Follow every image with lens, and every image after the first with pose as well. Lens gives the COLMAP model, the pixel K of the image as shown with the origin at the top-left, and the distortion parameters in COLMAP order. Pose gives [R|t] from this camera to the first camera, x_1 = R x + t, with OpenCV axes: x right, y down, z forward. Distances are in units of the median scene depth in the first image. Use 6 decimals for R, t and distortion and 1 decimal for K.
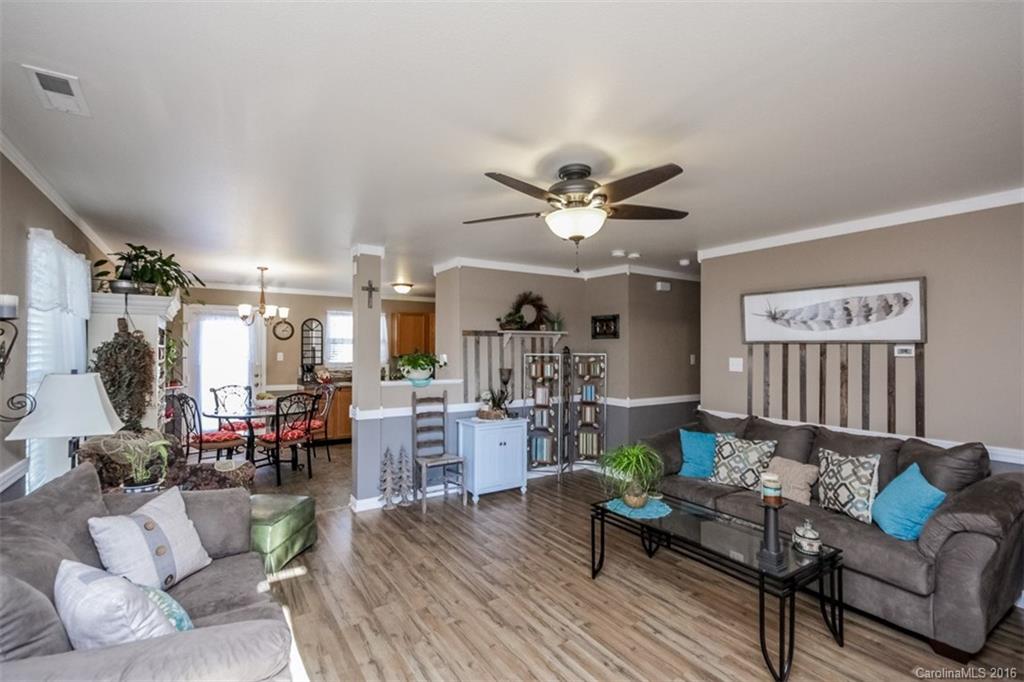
lens RADIAL K [[472.0, 0, 512.0], [0, 472.0, 341.0], [0, 0, 1]] dist [0.013160, -0.000092]
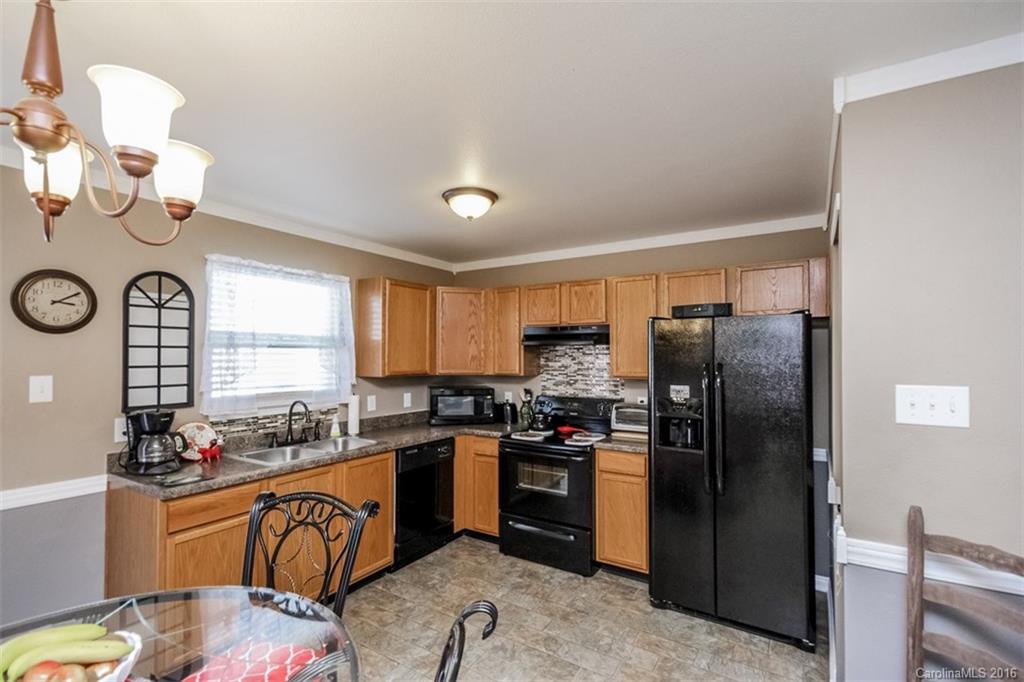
lens RADIAL K [[472.0, 0, 512.0], [0, 472.0, 341.0], [0, 0, 1]] dist [0.013160, -0.000092]
pose [[0.908689, 0.008660, 0.417383, -0.336306], [-0.004311, 0.999926, -0.011362, 0.004915], [-0.417450, 0.008525, 0.908660, 0.585393]]
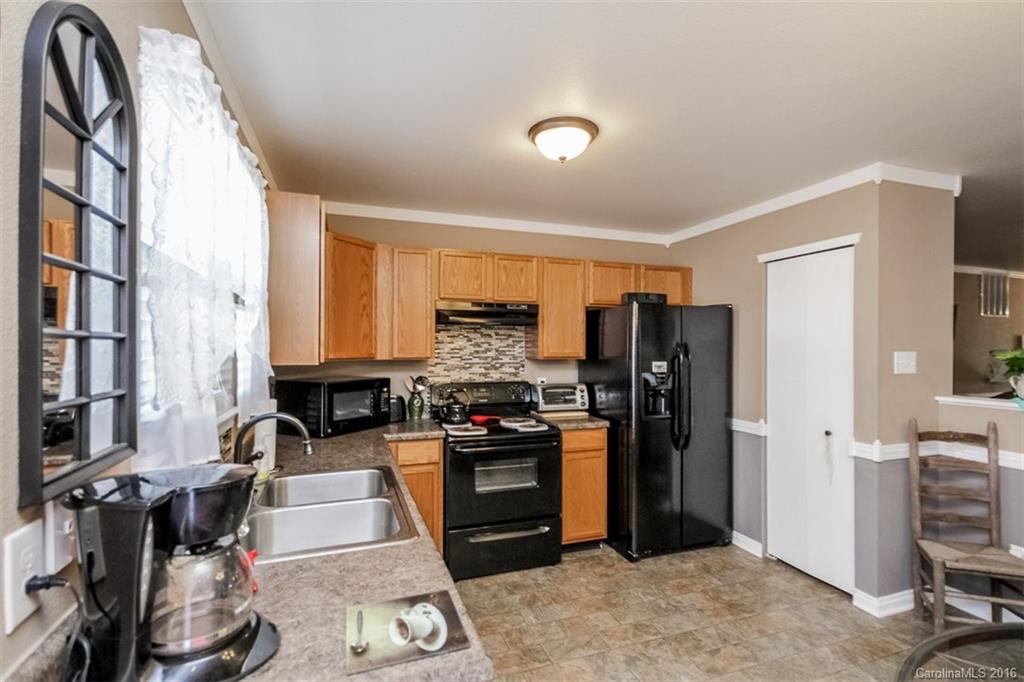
lens RADIAL K [[472.0, 0, 512.0], [0, 472.0, 341.0], [0, 0, 1]] dist [0.013160, -0.000092]
pose [[0.220082, 0.006206, 0.975462, -0.488637], [-0.024258, 0.999705, -0.000888, 0.017877], [-0.975180, -0.023467, 0.220167, 0.866063]]
